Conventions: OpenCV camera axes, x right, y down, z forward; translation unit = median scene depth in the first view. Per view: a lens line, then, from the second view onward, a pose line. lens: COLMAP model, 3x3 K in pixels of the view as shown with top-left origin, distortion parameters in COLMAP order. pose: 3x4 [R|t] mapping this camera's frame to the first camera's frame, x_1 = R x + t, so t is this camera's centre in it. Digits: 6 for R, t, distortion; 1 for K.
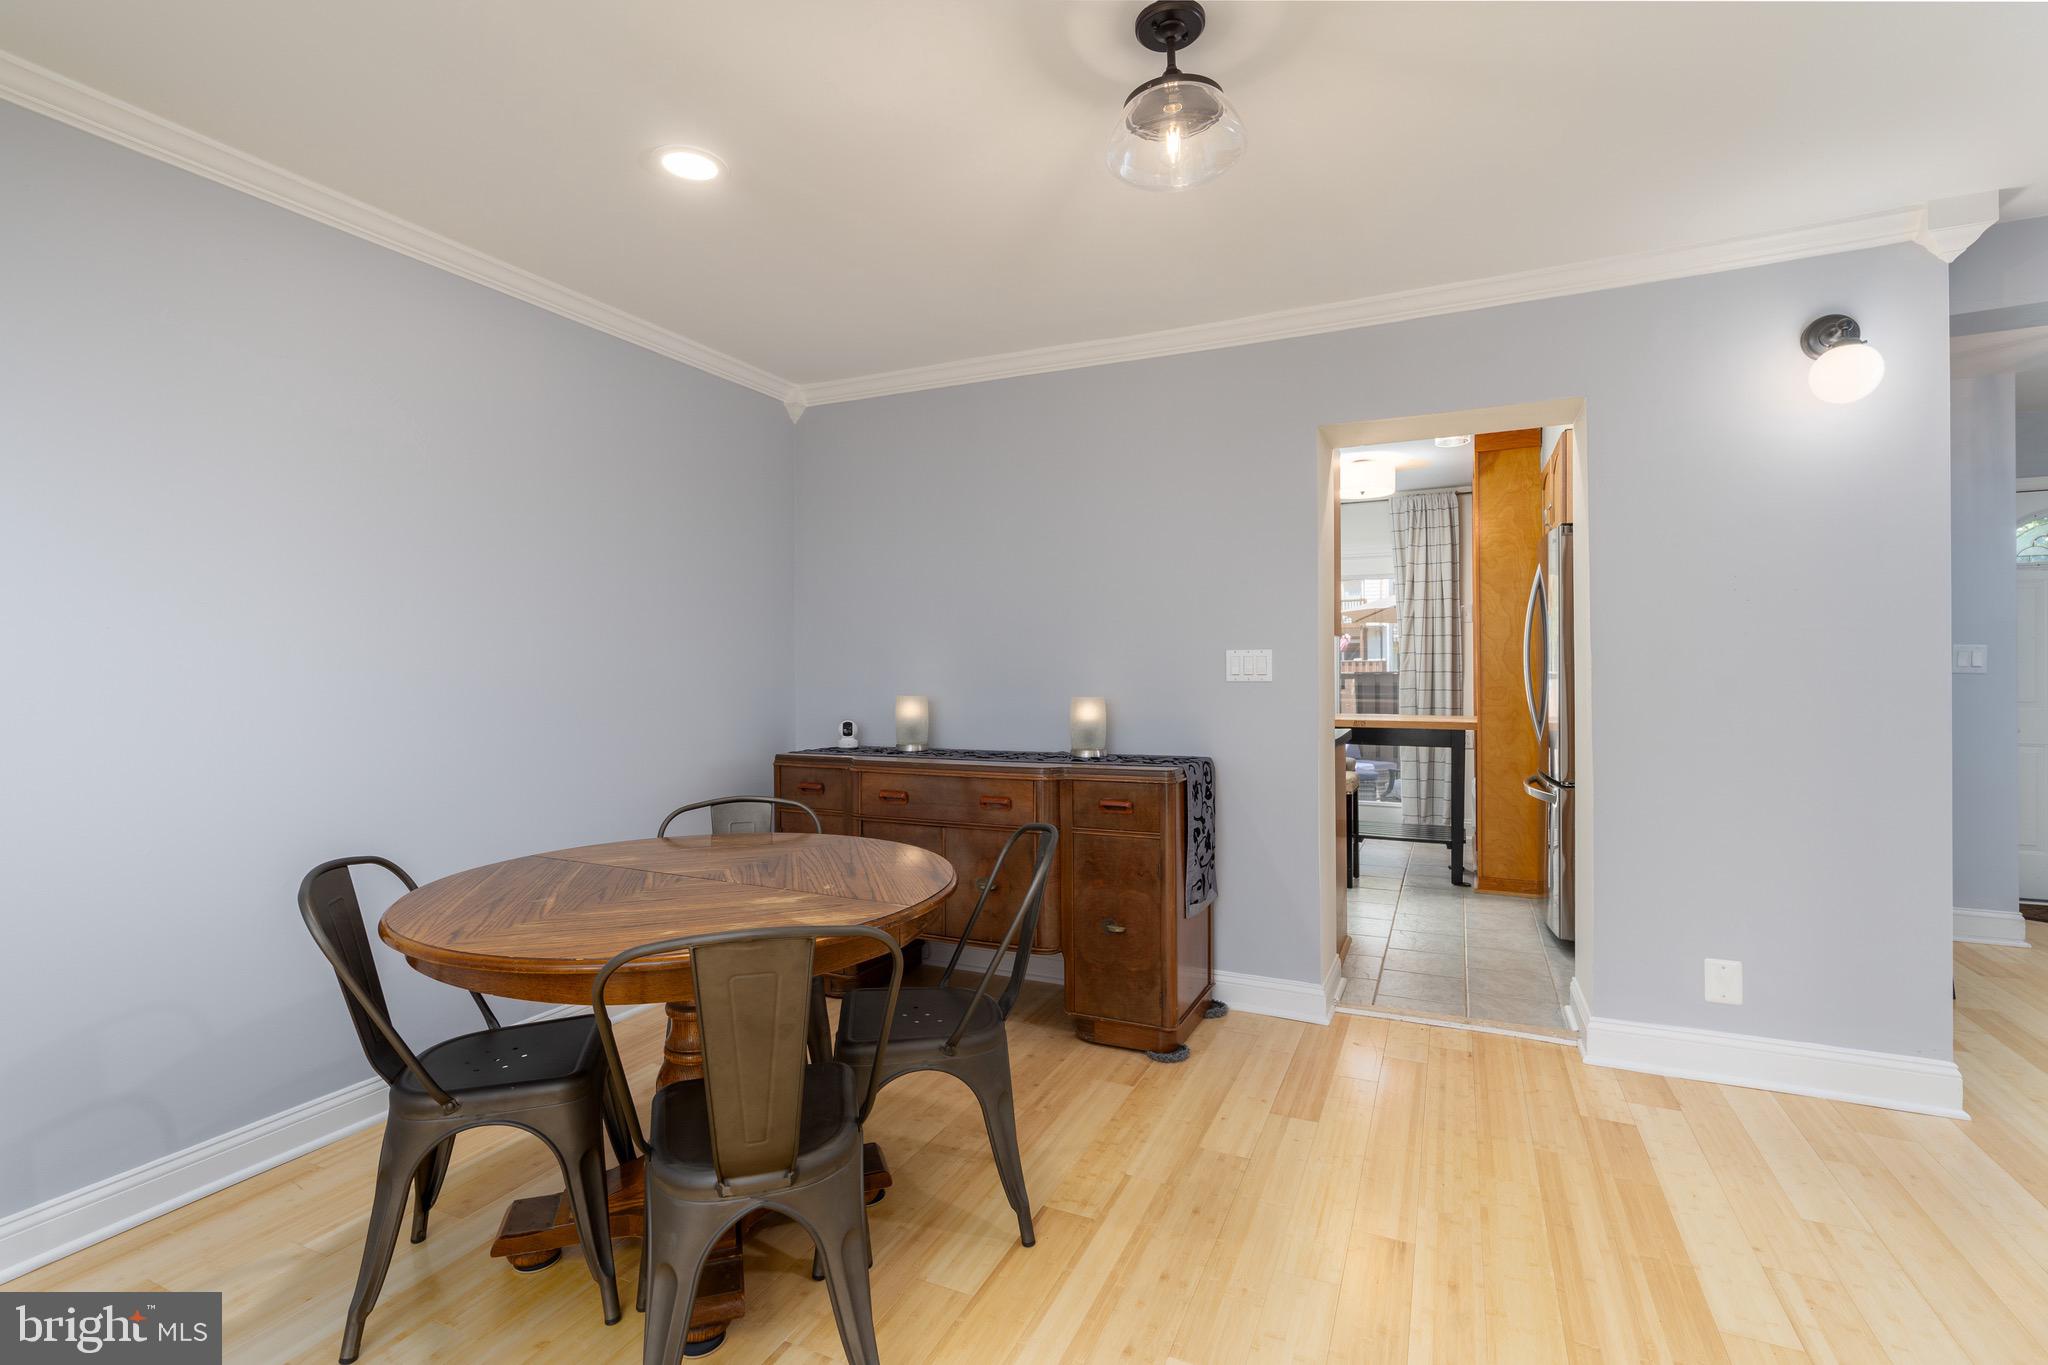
lens RADIAL K [[945.8, 0, 1025.3], [0, 945.8, 672.9], [0, 0, 1]] dist [-0.004014, 0.001951]
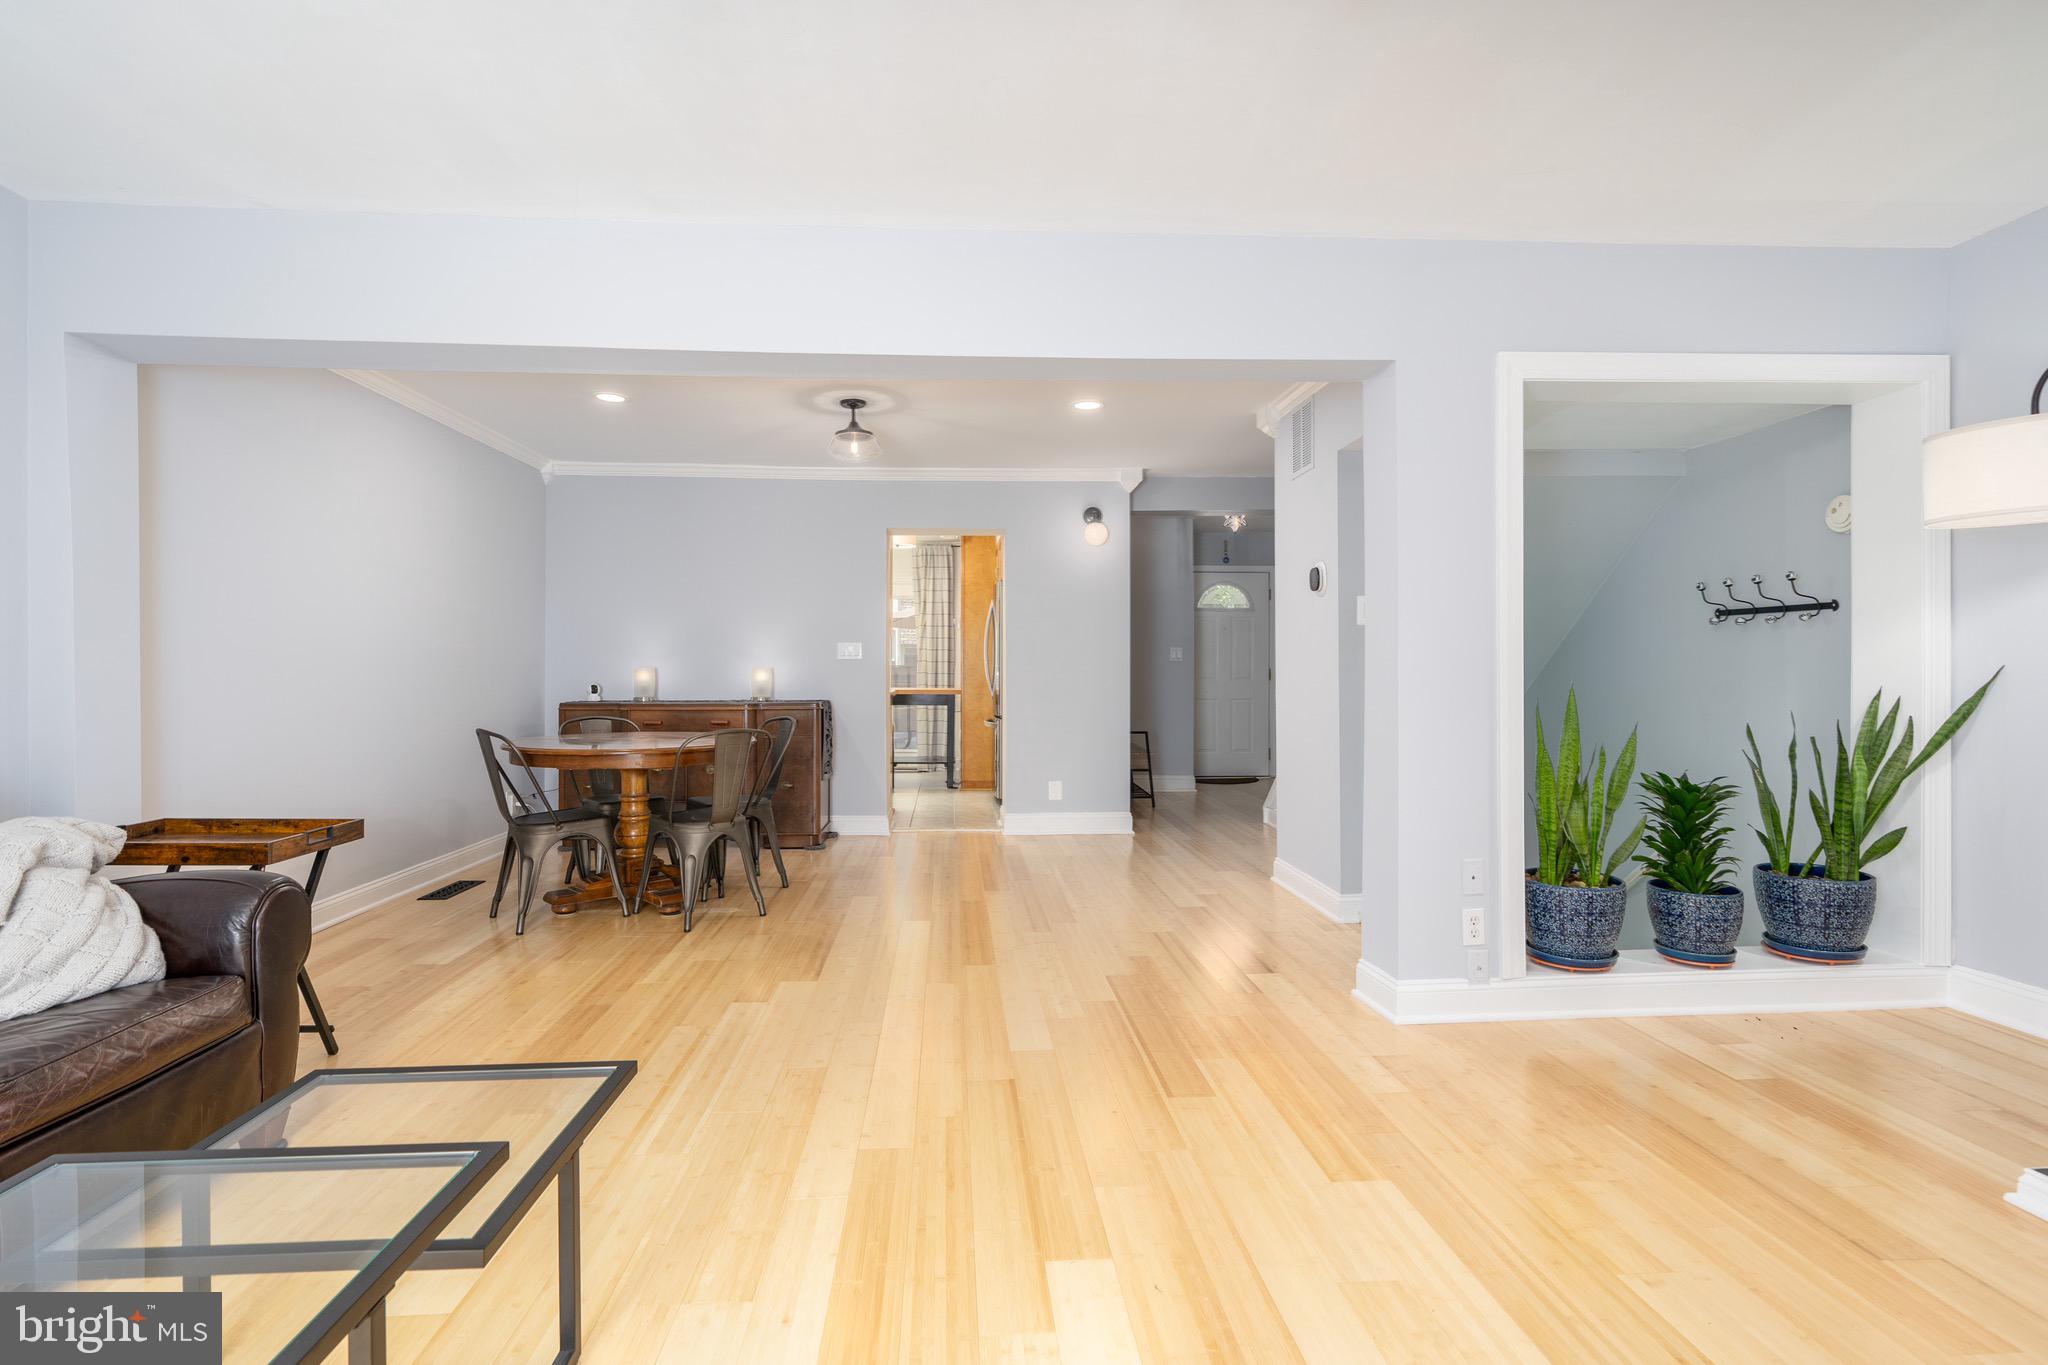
lens RADIAL K [[945.8, 0, 1025.3], [0, 945.8, 672.9], [0, 0, 1]] dist [-0.004014, 0.001951]
pose [[0.875009, 0.004647, 0.484084, -0.247498], [-0.005644, 0.999984, 0.000601, 0.021466], [-0.484073, -0.003258, 0.875021, -0.549434]]
